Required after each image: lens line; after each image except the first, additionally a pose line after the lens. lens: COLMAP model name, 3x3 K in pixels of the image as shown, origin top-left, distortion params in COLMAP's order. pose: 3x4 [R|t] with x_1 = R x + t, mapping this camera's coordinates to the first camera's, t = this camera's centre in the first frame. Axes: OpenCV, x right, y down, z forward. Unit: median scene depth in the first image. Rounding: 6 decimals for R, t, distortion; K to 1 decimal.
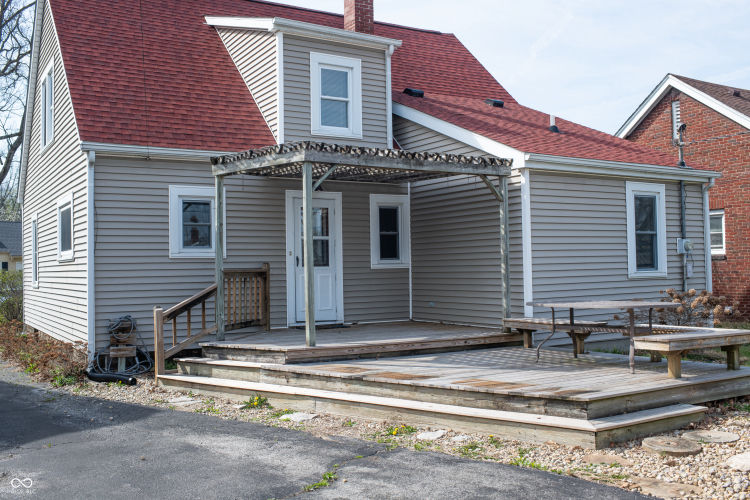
lens RADIAL K [[746.5, 0, 375.0], [0, 746.5, 250.0], [0, 0, 1]] dist [-0.073043, 0.023396]
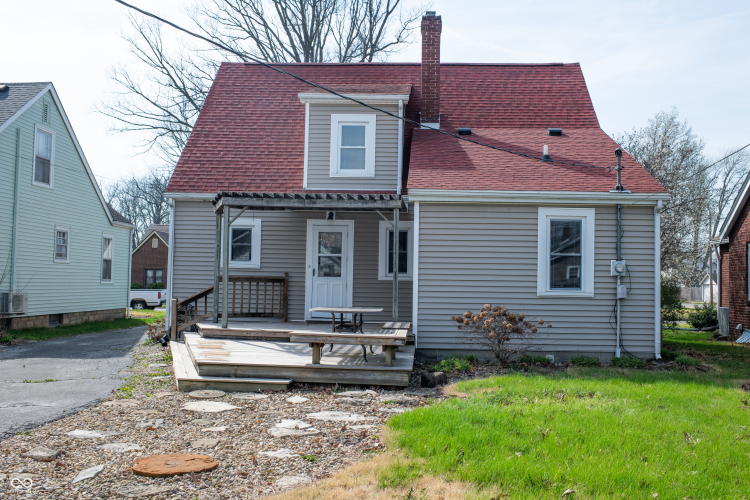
lens RADIAL K [[746.5, 0, 375.0], [0, 746.5, 250.0], [0, 0, 1]] dist [-0.073043, 0.023396]
pose [[0.822220, 0.010634, -0.569070, 0.737613], [-0.019483, 0.999765, -0.009469, -0.014183], [0.568836, 0.018873, 0.822234, -0.041401]]
